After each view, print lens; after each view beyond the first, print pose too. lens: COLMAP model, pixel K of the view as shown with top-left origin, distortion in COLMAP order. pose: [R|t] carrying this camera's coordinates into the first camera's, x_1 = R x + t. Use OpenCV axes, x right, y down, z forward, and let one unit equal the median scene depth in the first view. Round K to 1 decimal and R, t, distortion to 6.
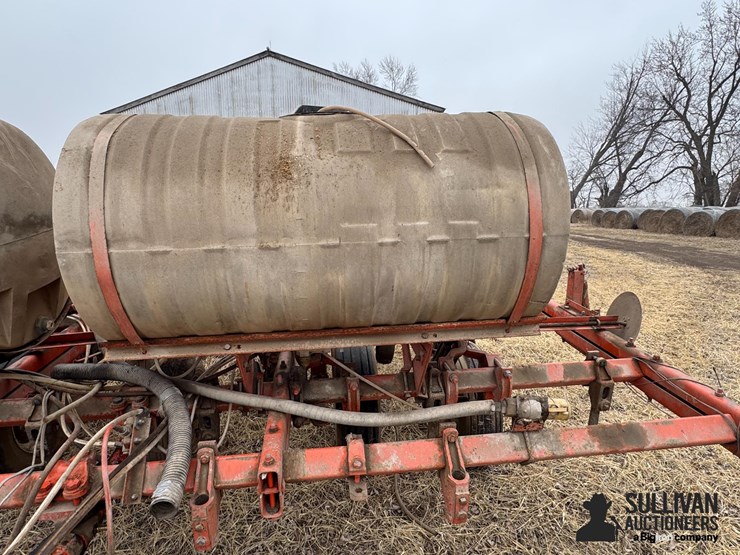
lens RADIAL K [[421.0, 0, 360.6], [0, 421.0, 281.6], [0, 0, 1]] dist [-0.000365, -0.000896]
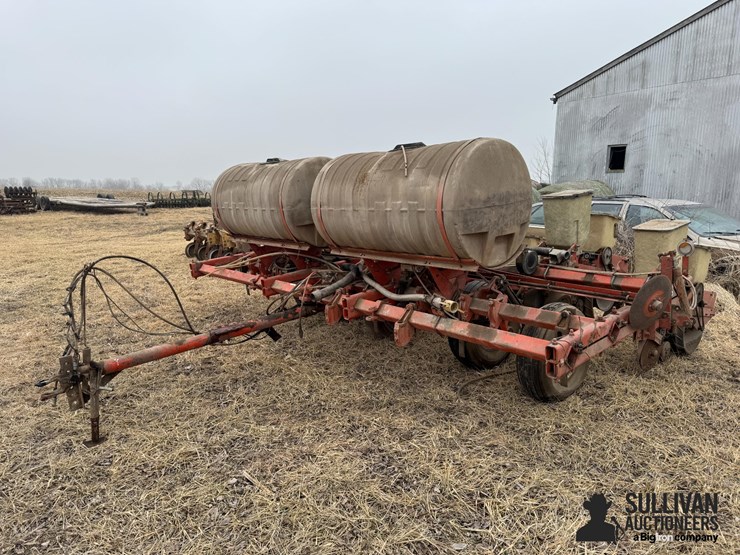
lens RADIAL K [[522.8, 0, 370.7], [0, 522.8, 283.5], [0, 0, 1]] dist [0.062619, -0.067088]
pose [[0.563978, 0.154919, -0.811128, 2.047958], [-0.147768, 0.985324, 0.085446, 0.059389], [0.812462, 0.071670, 0.578593, -0.589388]]
